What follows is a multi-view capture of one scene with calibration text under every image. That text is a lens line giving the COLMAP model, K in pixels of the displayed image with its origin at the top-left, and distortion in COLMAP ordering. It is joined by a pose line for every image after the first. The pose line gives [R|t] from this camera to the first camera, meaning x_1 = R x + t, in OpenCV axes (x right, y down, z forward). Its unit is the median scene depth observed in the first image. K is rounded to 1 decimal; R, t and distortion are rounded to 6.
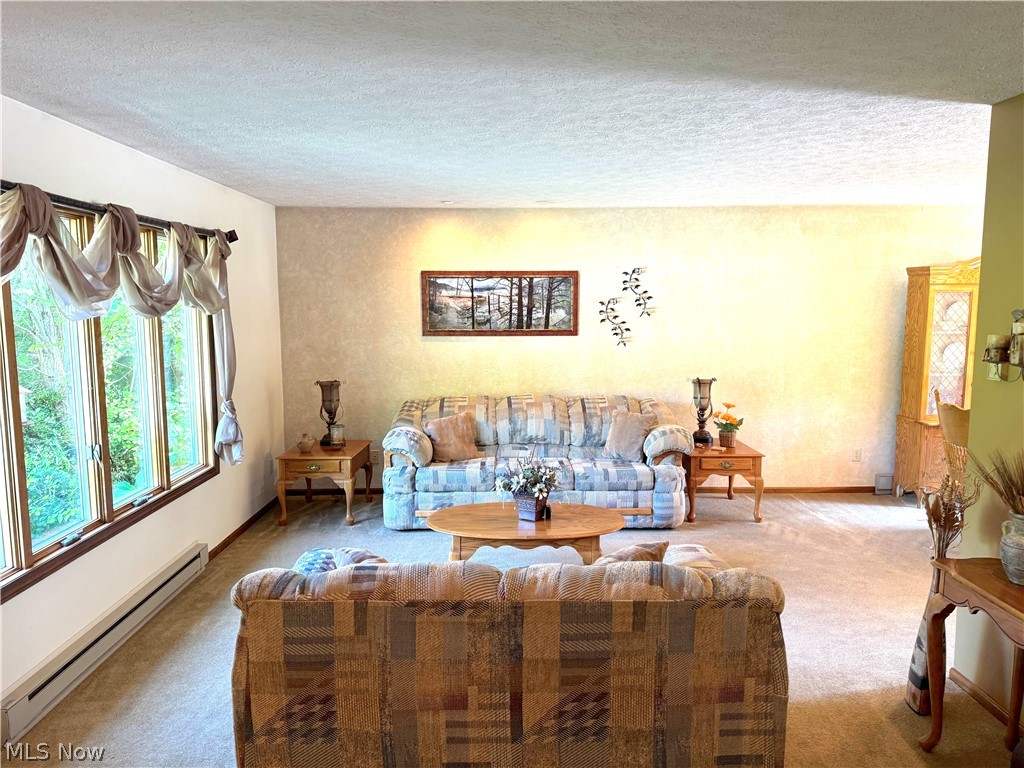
lens RADIAL K [[714.7, 0, 509.0], [0, 714.7, 387.2], [0, 0, 1]] dist [0.066084, -0.081768]
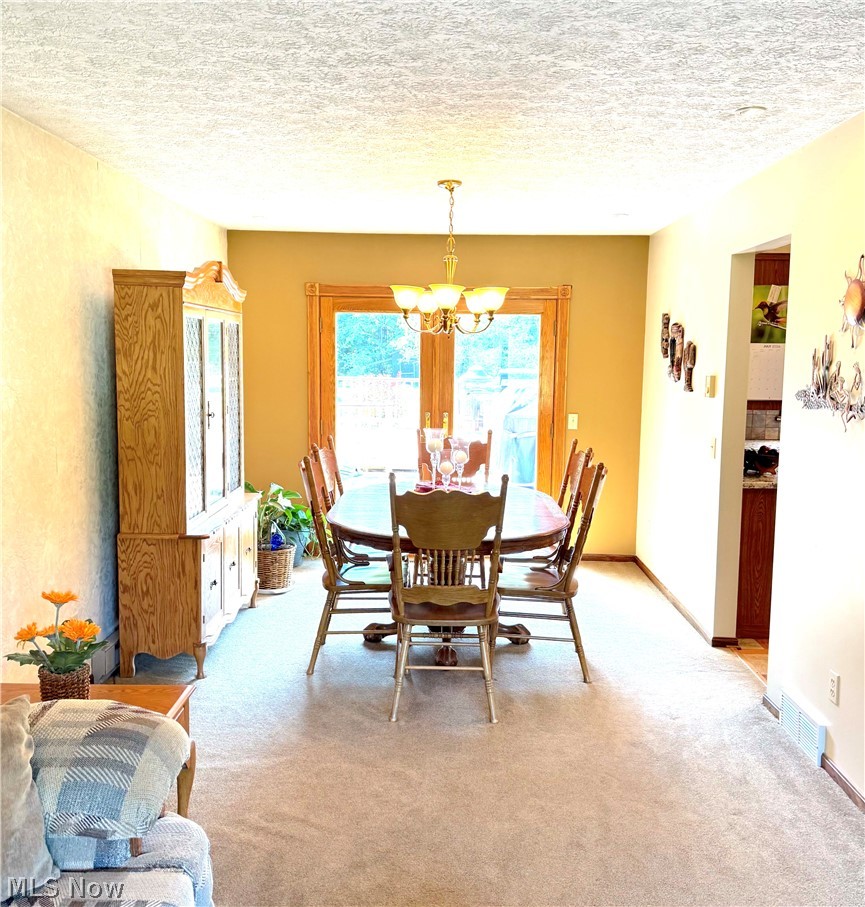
lens RADIAL K [[836.5, 0, 435.9], [0, 836.5, 453.1], [0, 0, 1]] dist [-0.035185, 0.000000]
pose [[0.005754, -0.106815, 0.994262, -0.095446], [0.103887, 0.988962, 0.105645, -0.067270], [-0.994572, 0.102684, 0.016787, 0.750001]]
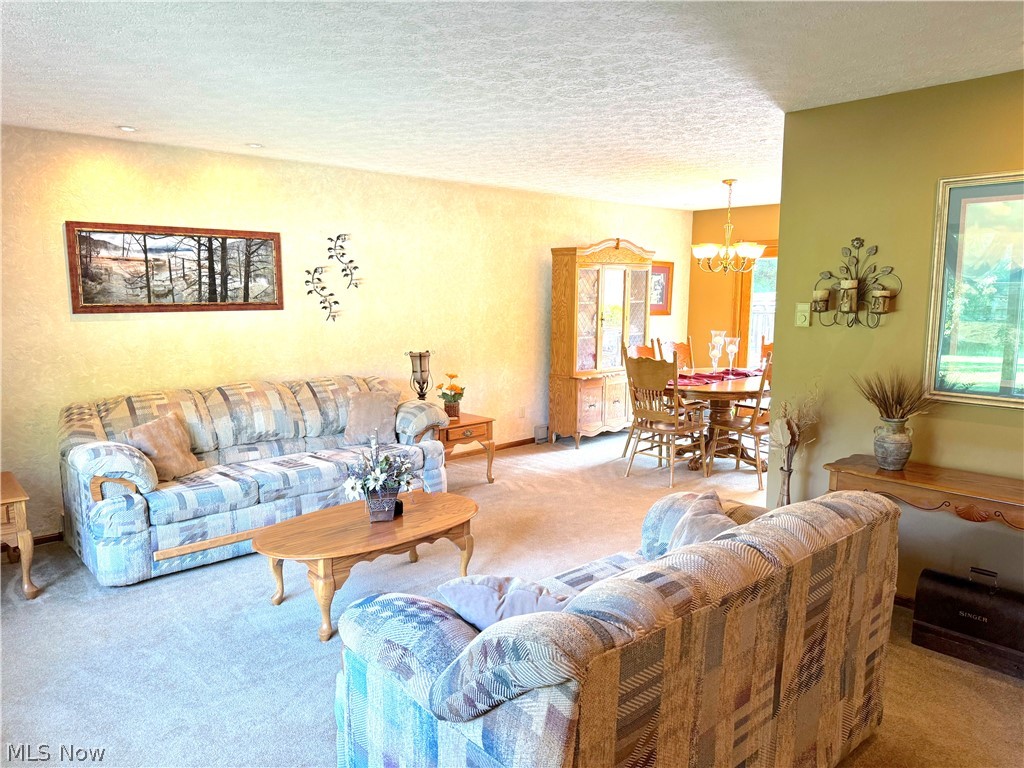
lens RADIAL K [[714.7, 0, 520.1], [0, 714.7, 387.3], [0, 0, 1]] dist [0.066084, -0.081768]
pose [[0.730007, -0.089115, 0.677605, -0.292522], [0.073936, 0.995941, 0.051328, -0.003393], [-0.679429, 0.012630, 0.733632, 0.181569]]
